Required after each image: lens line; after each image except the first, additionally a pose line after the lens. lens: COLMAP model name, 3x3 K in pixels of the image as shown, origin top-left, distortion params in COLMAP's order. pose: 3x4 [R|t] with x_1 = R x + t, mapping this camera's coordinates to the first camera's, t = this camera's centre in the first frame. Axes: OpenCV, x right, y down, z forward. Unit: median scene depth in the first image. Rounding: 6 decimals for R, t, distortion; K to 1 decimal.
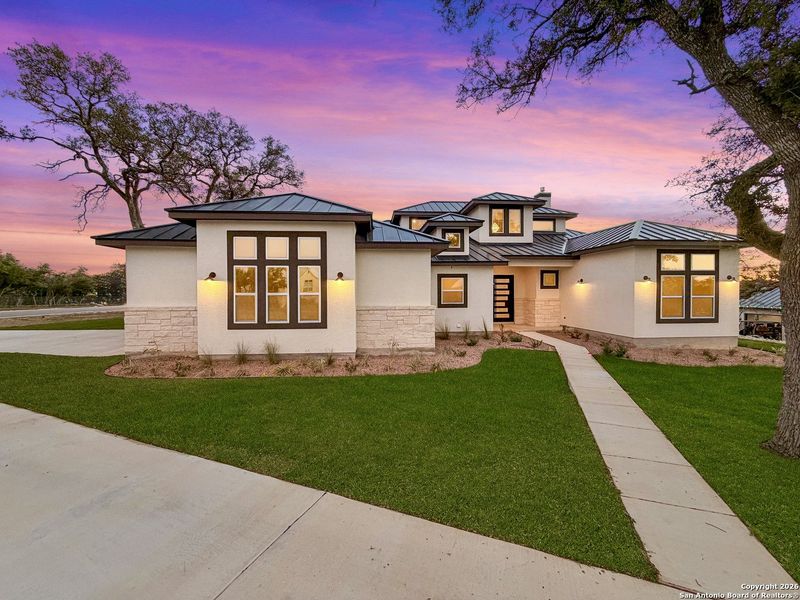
lens RADIAL K [[323.0, 0, 405.1], [0, 323.0, 295.2], [0, 0, 1]] dist [0.001381, -0.000186]
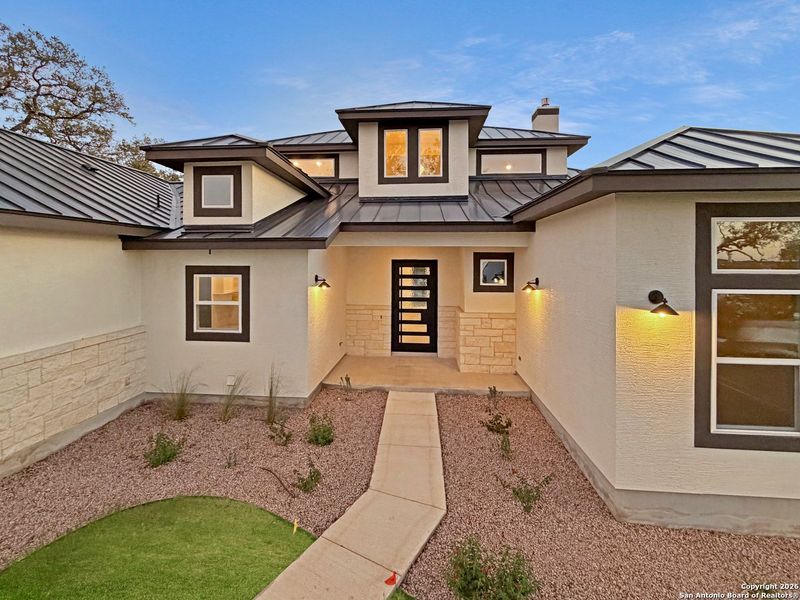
lens RADIAL K [[387.1, 0, 394.0], [0, 387.1, 262.6], [0, 0, 1]] dist [0.001968, 0.000532]
pose [[0.986462, 0.007631, -0.163813, 0.465924], [-0.009049, 0.999928, -0.007916, -0.067020], [0.163741, 0.009291, 0.986460, 0.495229]]
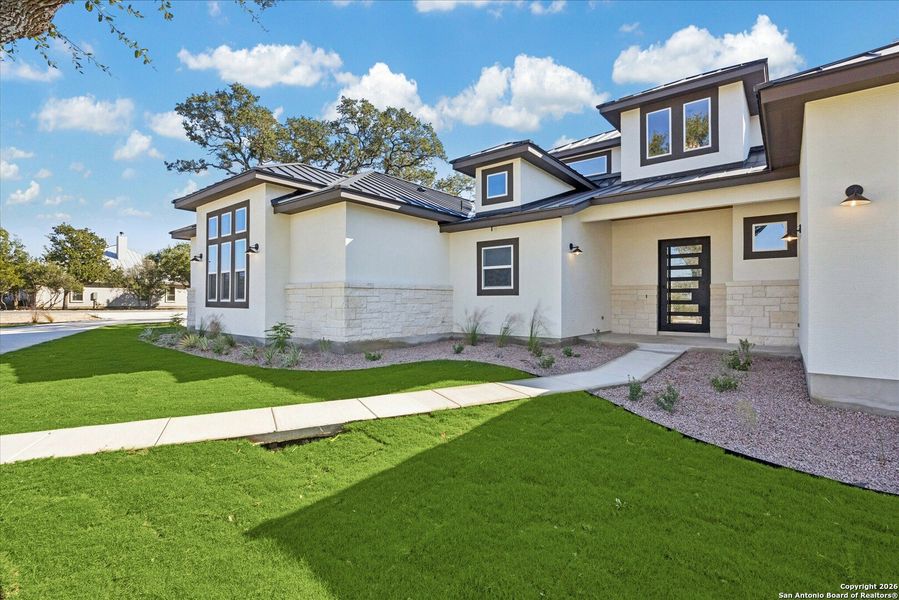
lens RADIAL K [[423.6, 0, 449.5], [0, 423.6, 300.0], [0, 0, 1]] dist [-0.004934, -0.000371]
pose [[0.725812, 0.003607, -0.687884, 0.617418], [-0.011030, 0.999919, -0.006395, 0.052359], [0.687805, 0.012229, 0.725793, 0.349171]]
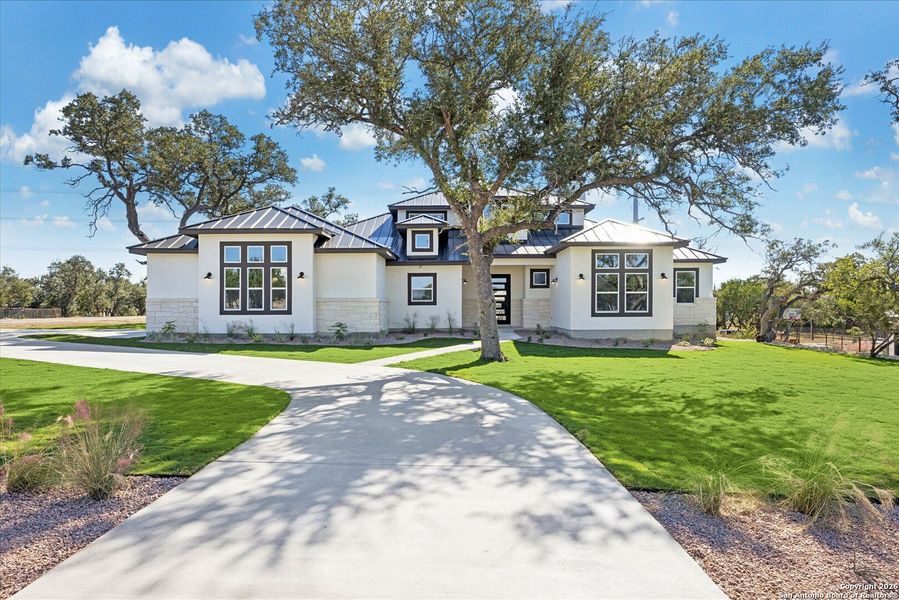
lens RADIAL K [[562.9, 0, 449.5], [0, 562.9, 300.0], [0, 0, 1]] dist [-0.001742, 0.000505]
pose [[0.995429, -0.000579, -0.095503, 0.400271], [-0.001434, 0.999778, -0.021010, 0.058689], [0.095494, 0.021051, 0.995207, -0.792610]]
